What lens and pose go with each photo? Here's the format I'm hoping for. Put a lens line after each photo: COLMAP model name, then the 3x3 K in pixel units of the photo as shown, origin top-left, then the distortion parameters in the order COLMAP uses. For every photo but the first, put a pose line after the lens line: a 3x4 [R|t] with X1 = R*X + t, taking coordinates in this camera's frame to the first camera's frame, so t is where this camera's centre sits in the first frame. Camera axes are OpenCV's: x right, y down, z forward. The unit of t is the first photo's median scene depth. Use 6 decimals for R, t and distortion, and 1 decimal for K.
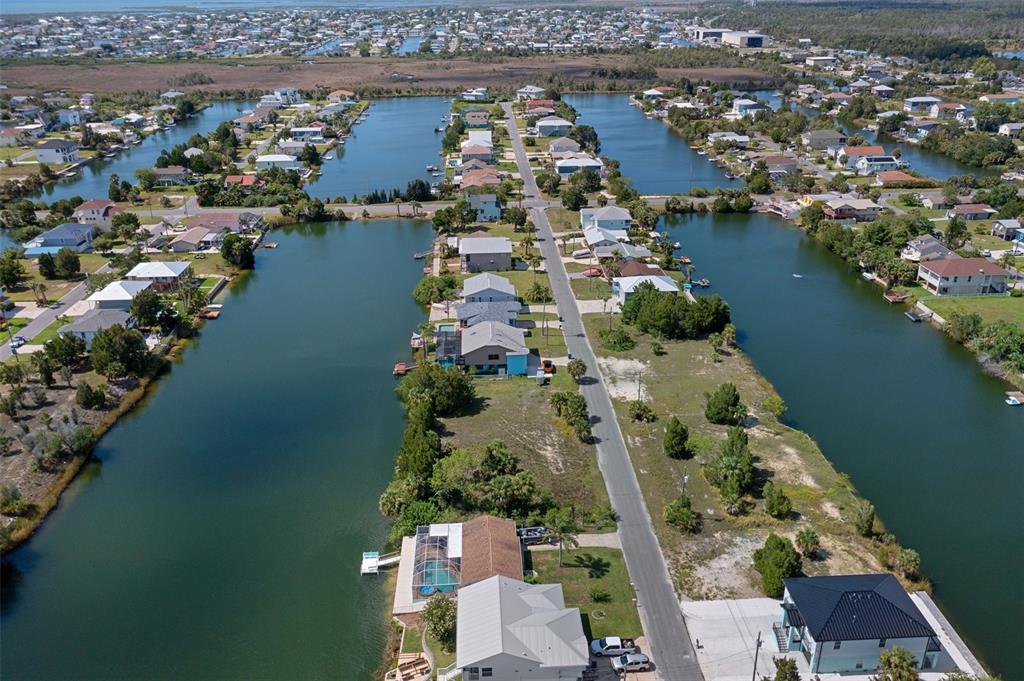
lens RADIAL K [[806.5, 0, 512.0], [0, 806.5, 340.5], [0, 0, 1]] dist [0.002990, 0.006669]
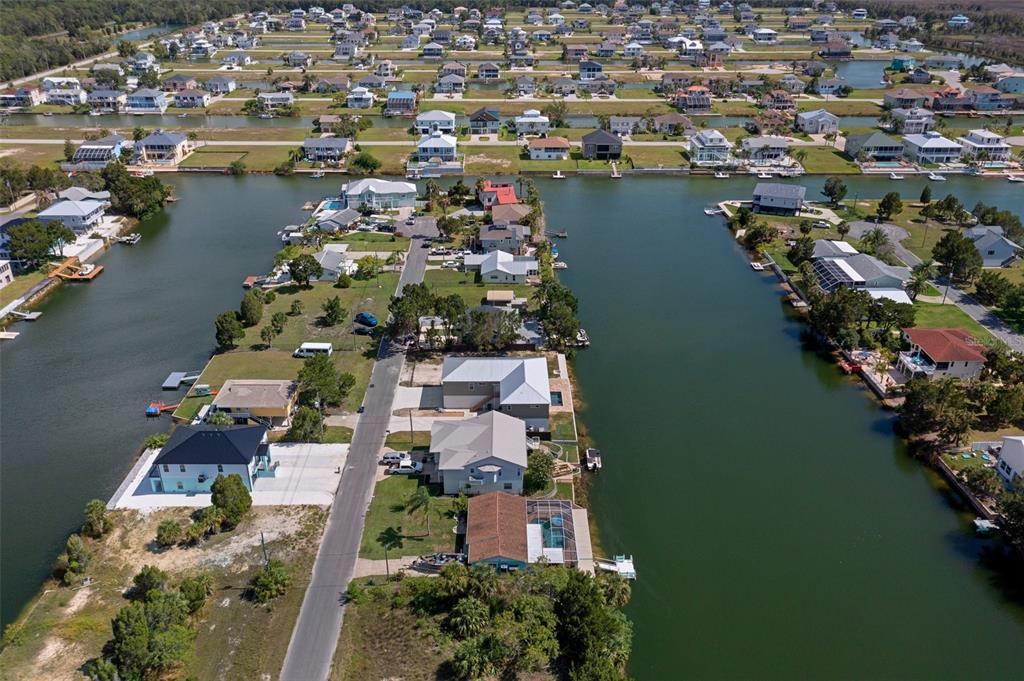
lens RADIAL K [[806.5, 0, 512.0], [0, 806.5, 340.5], [0, 0, 1]] dist [0.002990, 0.006669]
pose [[-0.999330, -0.008464, 0.035610, -0.074107], [0.021695, 0.646607, 0.762515, -0.612583], [-0.029480, 0.762777, -0.645990, 1.402910]]
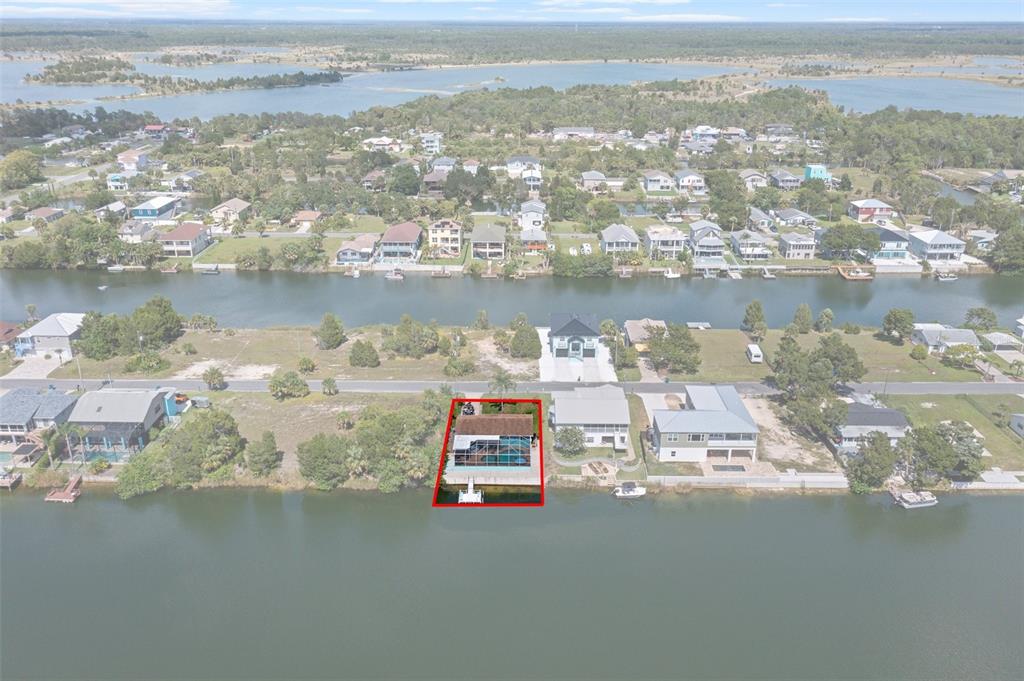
lens RADIAL K [[806.5, 0, 512.0], [0, 806.5, 340.5], [0, 0, 1]] dist [0.002990, 0.006669]
pose [[0.054496, -0.353202, 0.933958, -1.125281], [0.396214, 0.866209, 0.304462, -0.223887], [-0.916540, 0.353455, 0.187148, 0.661525]]
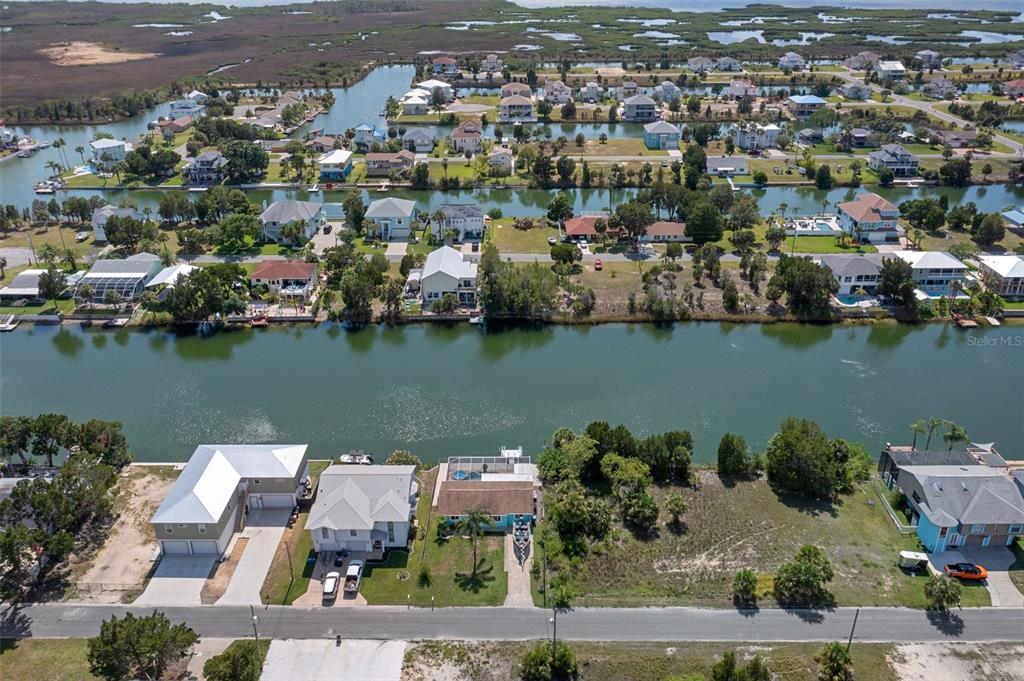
lens RADIAL K [[806.5, 0, 512.0], [0, 806.5, 340.5], [0, 0, 1]] dist [0.002990, 0.006669]
pose [[-0.056962, 0.447734, -0.892351, 0.783037], [-0.393401, 0.811421, 0.432240, -0.354888], [0.917601, 0.375672, 0.129919, 0.785076]]
